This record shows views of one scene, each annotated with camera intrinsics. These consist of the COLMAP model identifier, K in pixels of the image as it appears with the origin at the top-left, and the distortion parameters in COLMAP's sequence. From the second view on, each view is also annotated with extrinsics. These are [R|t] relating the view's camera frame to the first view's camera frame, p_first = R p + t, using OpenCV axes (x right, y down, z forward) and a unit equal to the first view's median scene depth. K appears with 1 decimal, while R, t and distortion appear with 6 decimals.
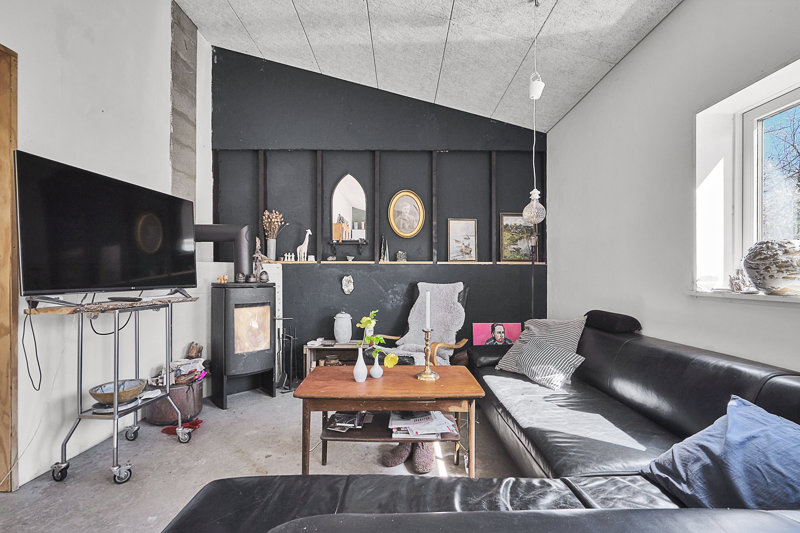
lens RADIAL K [[348.0, 0, 402.2], [0, 348.0, 272.8], [0, 0, 1]] dist [-0.002106, 0.000078]
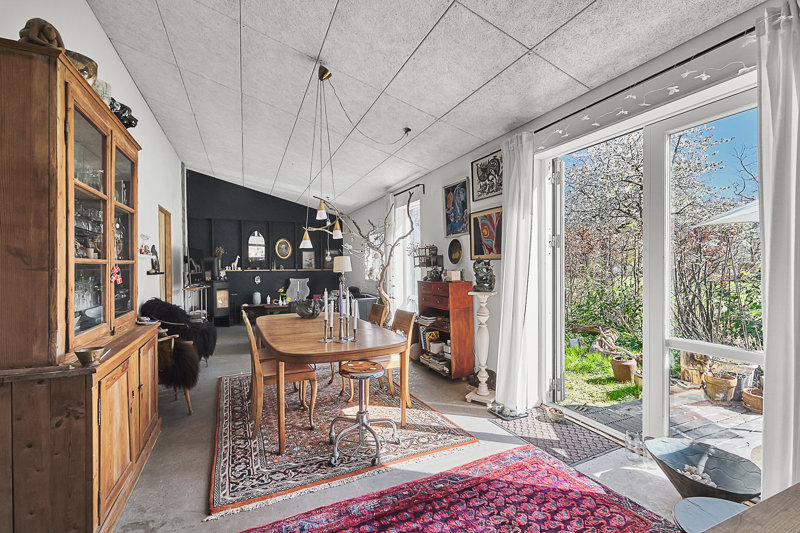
lens RADIAL K [[348.0, 0, 400.9], [0, 348.0, 269.2], [0, 0, 1]] dist [-0.002106, 0.000078]
pose [[0.908375, -0.010099, 0.418034, -0.251966], [0.007496, 0.999941, 0.007870, -0.048030], [-0.418088, -0.004015, 0.908397, -1.446976]]
